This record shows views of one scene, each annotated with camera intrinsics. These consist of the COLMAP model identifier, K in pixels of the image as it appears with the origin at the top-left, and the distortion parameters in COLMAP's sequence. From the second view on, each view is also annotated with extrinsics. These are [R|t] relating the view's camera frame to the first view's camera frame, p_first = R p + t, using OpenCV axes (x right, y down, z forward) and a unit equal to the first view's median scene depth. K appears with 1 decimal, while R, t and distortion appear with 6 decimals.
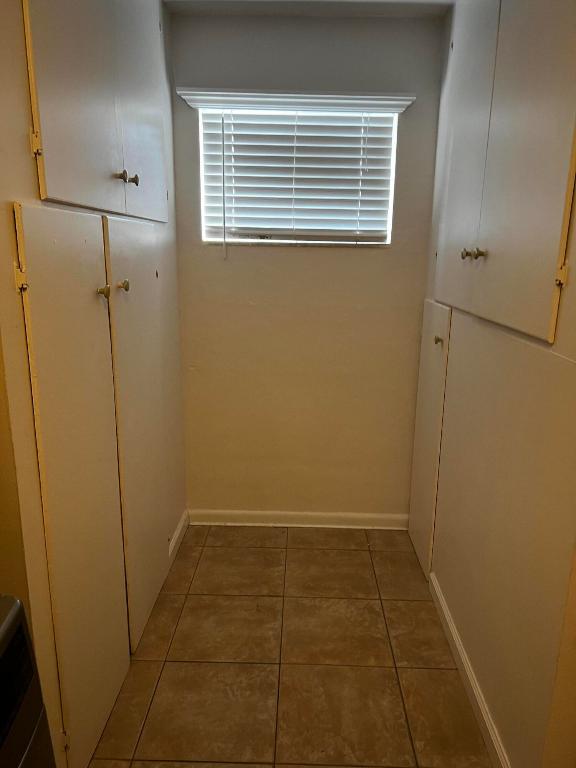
lens RADIAL K [[576.3, 0, 286.0], [0, 576.3, 406.8], [0, 0, 1]] dist [0.033889, -0.057554]
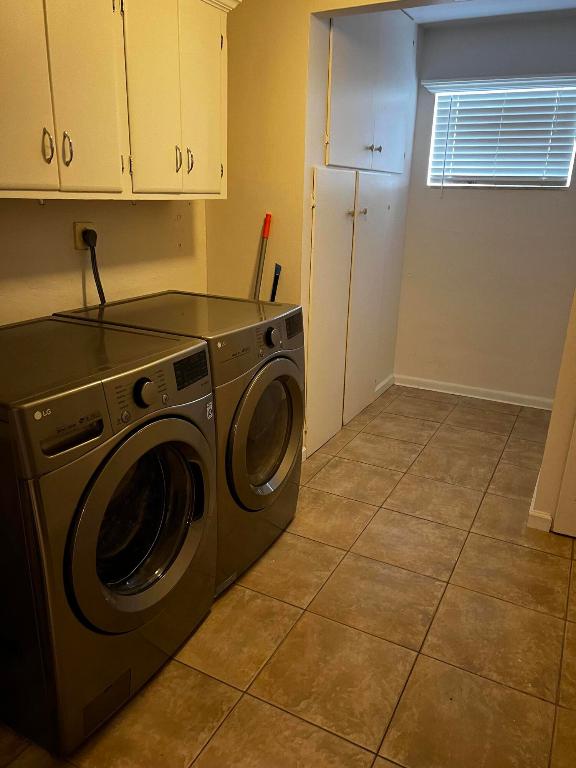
lens RADIAL K [[576.3, 0, 286.0], [0, 576.3, 406.8], [0, 0, 1]] dist [0.033889, -0.057554]
pose [[0.899043, 0.149929, -0.411390, 0.228899], [-0.116282, 0.987566, 0.105794, 0.157488], [0.422137, -0.047276, 0.905299, -0.520572]]
